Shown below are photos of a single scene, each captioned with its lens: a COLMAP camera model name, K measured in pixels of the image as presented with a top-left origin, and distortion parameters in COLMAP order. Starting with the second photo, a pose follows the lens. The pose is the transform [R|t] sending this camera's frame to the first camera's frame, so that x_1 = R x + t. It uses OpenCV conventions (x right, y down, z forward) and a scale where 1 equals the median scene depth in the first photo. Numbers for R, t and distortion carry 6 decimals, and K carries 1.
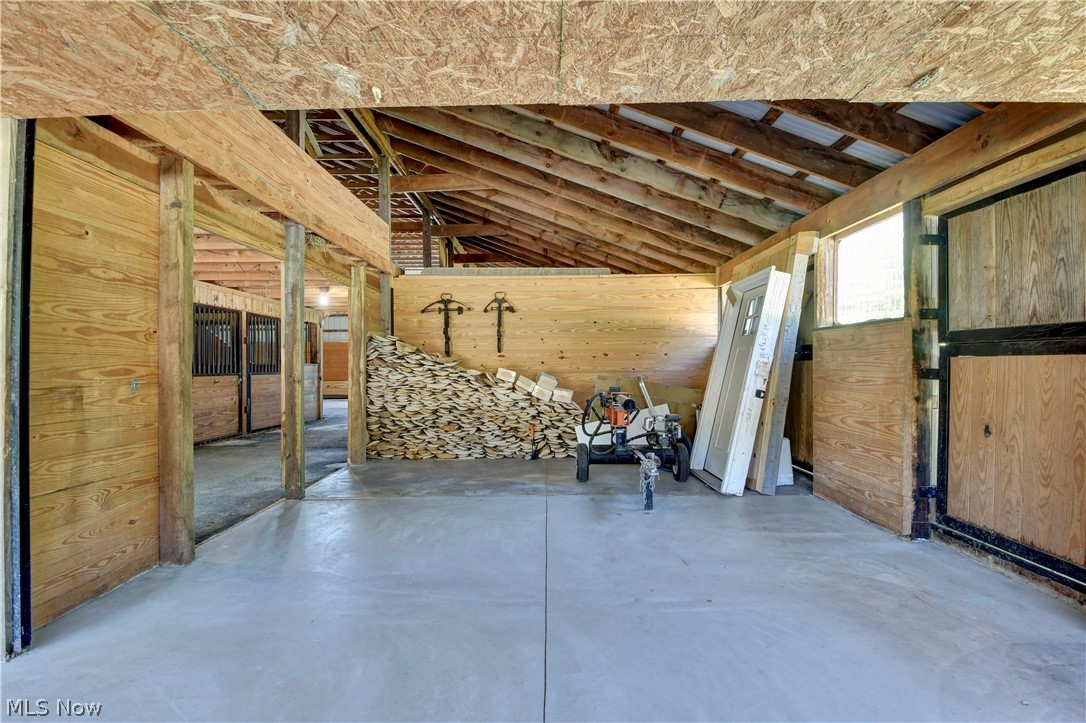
lens RADIAL K [[474.8, 0, 532.1], [0, 474.8, 363.8], [0, 0, 1]] dist [0.002533, -0.013278]
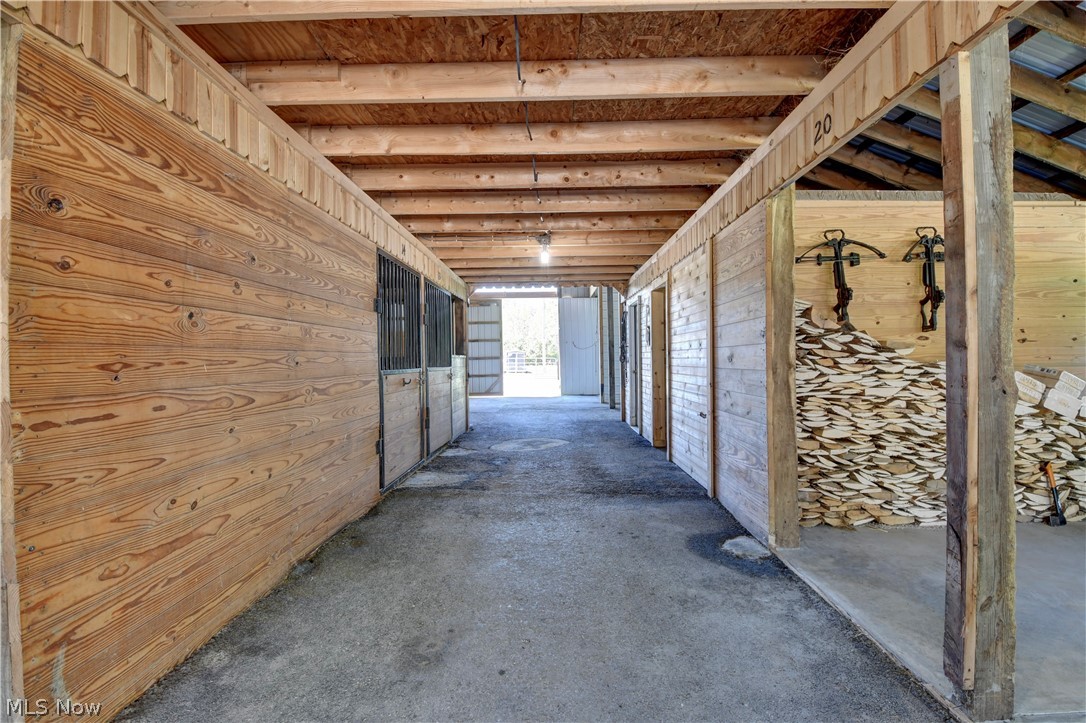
lens RADIAL K [[474.8, 0, 553.5], [0, 474.8, 359.1], [0, 0, 1]] dist [0.002533, -0.013278]
pose [[0.999977, -0.002276, -0.006364, -0.568434], [0.002359, 0.999913, 0.012967, 0.001819], [0.006334, -0.012982, 0.999896, 0.456669]]
